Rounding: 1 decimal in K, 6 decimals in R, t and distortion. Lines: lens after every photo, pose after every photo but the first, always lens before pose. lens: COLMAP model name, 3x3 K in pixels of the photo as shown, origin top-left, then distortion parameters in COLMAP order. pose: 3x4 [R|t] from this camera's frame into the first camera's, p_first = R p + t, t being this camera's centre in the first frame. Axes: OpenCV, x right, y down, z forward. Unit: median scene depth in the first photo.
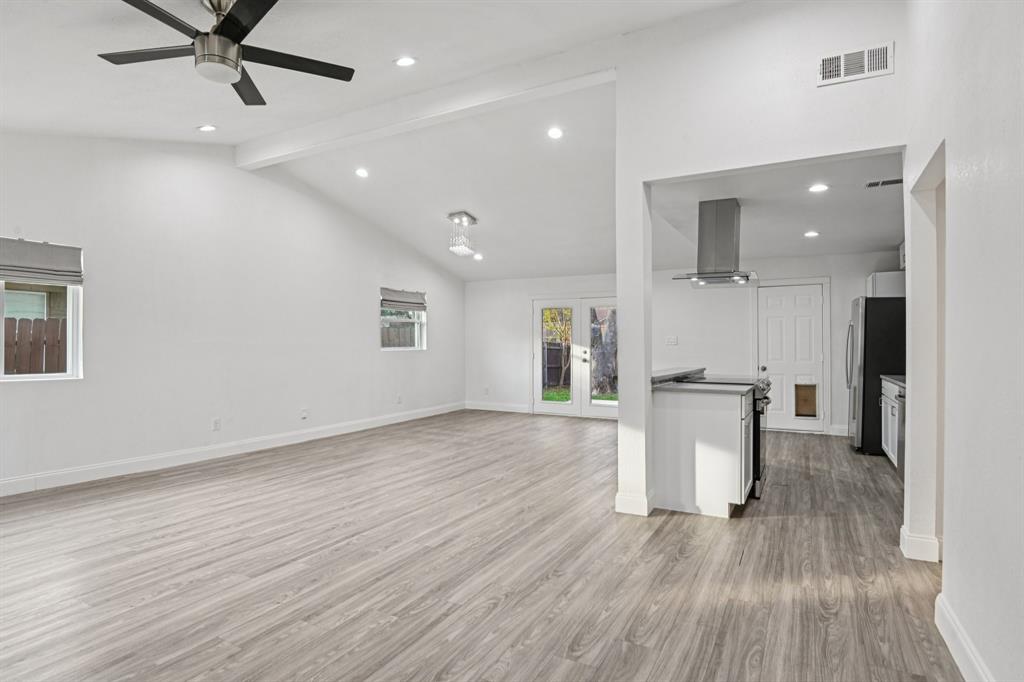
lens RADIAL K [[537.2, 0, 511.4], [0, 537.2, 345.2], [0, 0, 1]] dist [-0.018501, -0.001371]
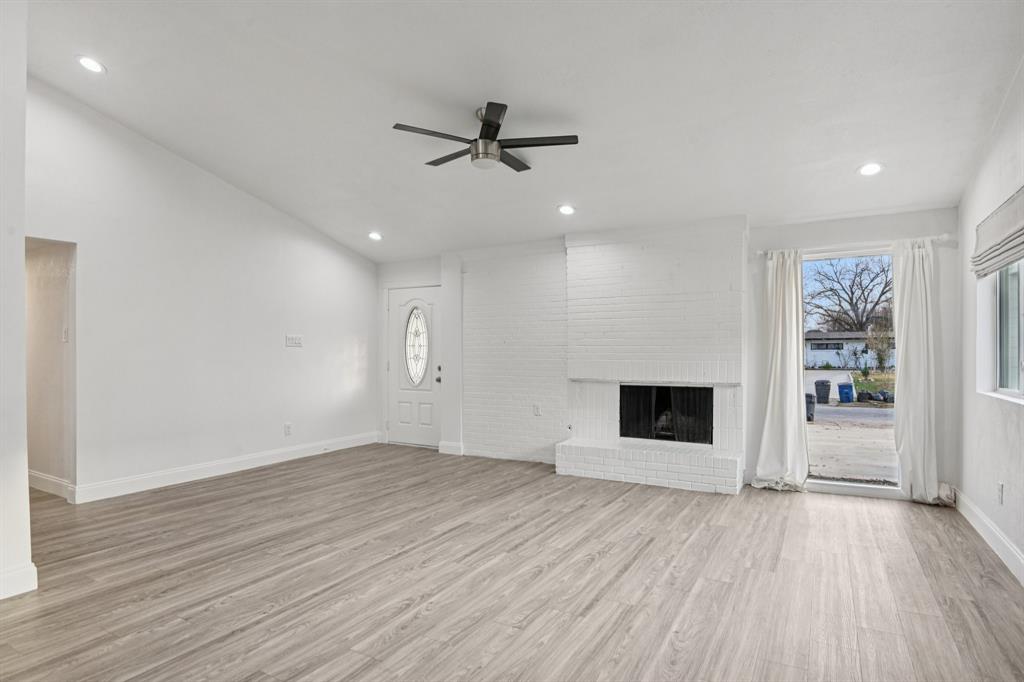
lens RADIAL K [[545.9, 0, 516.8], [0, 545.9, 350.4], [0, 0, 1]] dist [-0.021752, -0.001126]
pose [[-0.999977, 0.001001, 0.006690, -0.467901], [0.000952, 0.999973, -0.007297, 0.003152], [-0.006697, -0.007290, -0.999951, 1.799973]]
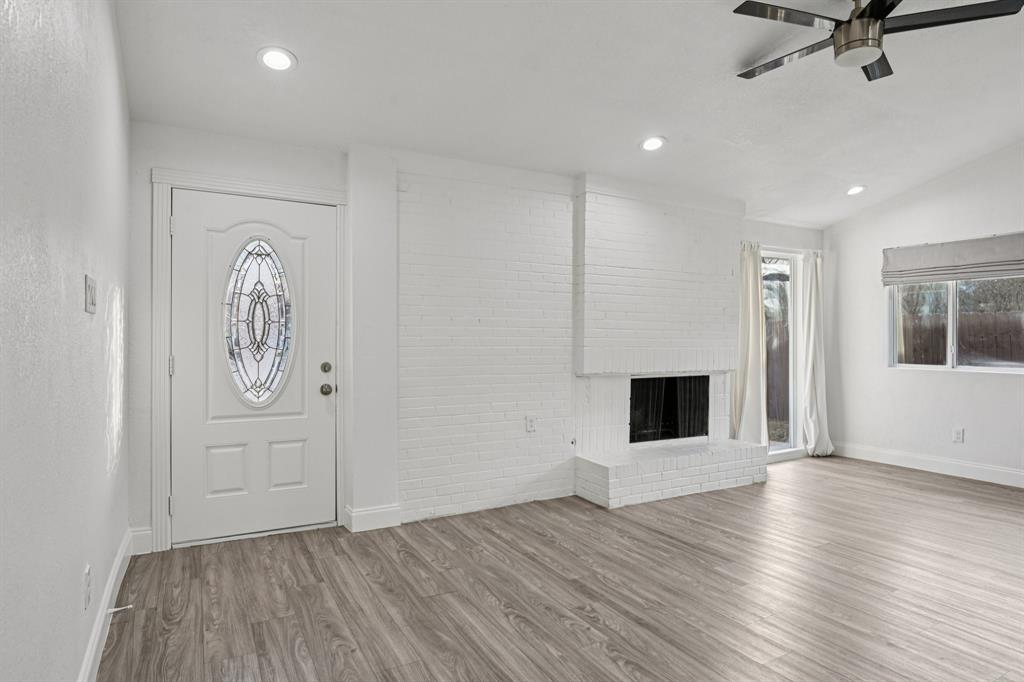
lens RADIAL K [[569.3, 0, 518.4], [0, 569.3, 344.0], [0, 0, 1]] dist [-0.018661, -0.000597]
pose [[-0.534714, 0.002042, -0.845031, 0.465673], [0.001618, 0.999998, 0.001393, 0.008982], [0.845032, -0.000623, -0.534716, 0.740955]]
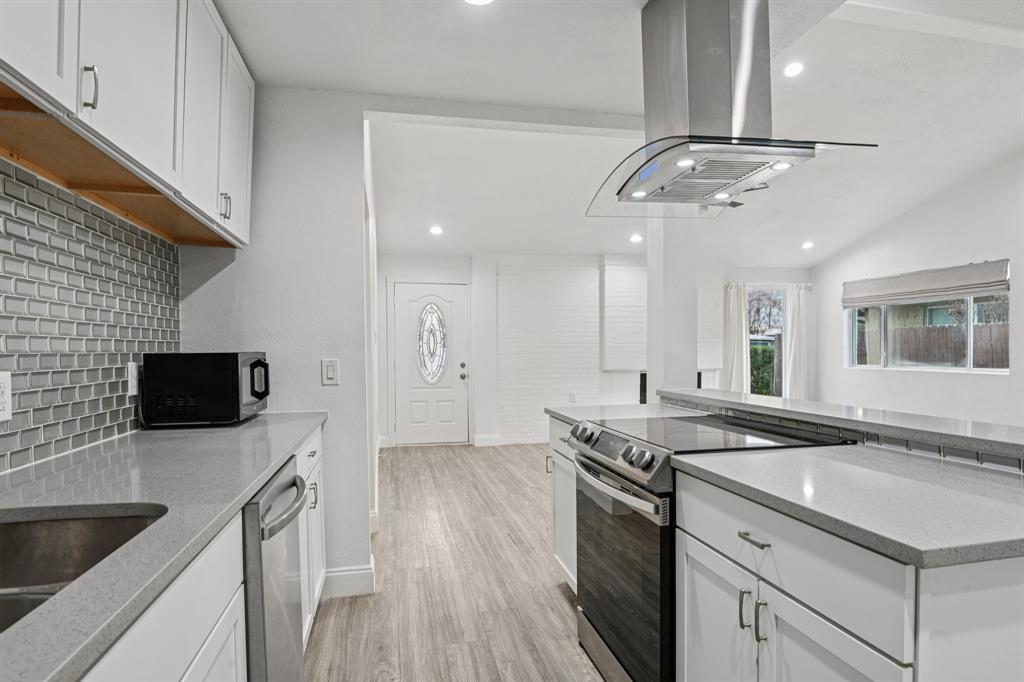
lens RADIAL K [[581.2, 0, 514.6], [0, 581.2, 364.8], [0, 0, 1]] dist [-0.016792, -0.001251]
pose [[-0.756568, 0.021282, -0.653569, 1.006222], [0.009948, 0.999729, 0.021038, 0.007666], [0.653840, 0.009415, -0.756575, 1.592166]]
